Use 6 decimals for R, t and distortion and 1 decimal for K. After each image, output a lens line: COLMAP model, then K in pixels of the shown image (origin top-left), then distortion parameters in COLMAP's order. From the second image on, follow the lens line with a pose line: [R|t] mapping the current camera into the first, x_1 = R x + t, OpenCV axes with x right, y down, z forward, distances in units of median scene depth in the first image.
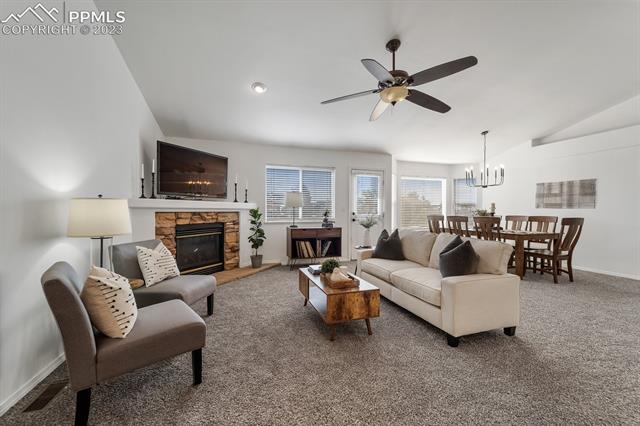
lens RADIAL K [[258.3, 0, 320.1], [0, 258.3, 213.1], [0, 0, 1]] dist [0.004366, -0.000461]
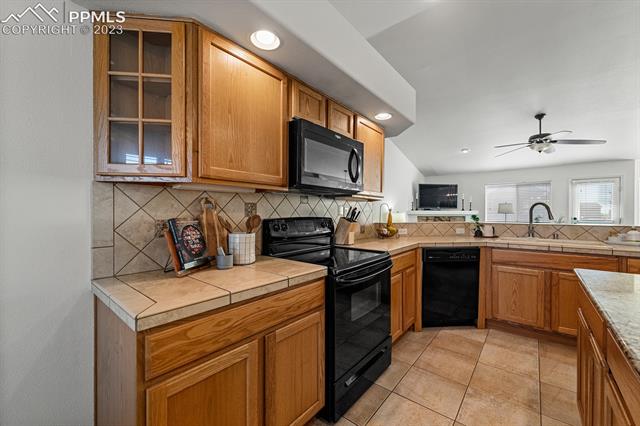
lens RADIAL K [[258.3, 0, 322.2], [0, 258.3, 214.6], [0, 0, 1]] dist [0.004366, -0.000461]
pose [[0.527738, 0.006560, -0.849382, 0.619108], [-0.007329, 0.999968, 0.003169, -0.014791], [0.849376, 0.004553, 0.527769, -0.660213]]
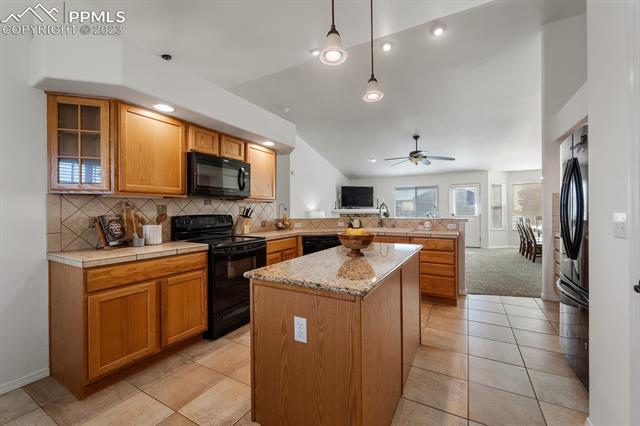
lens RADIAL K [[258.3, 0, 319.2], [0, 258.3, 213.2], [0, 0, 1]] dist [0.004366, -0.000461]
pose [[0.666823, 0.001775, -0.745214, 0.868935], [0.000376, 0.999996, 0.002718, -0.014105], [0.745216, -0.002093, 0.666819, -0.667861]]
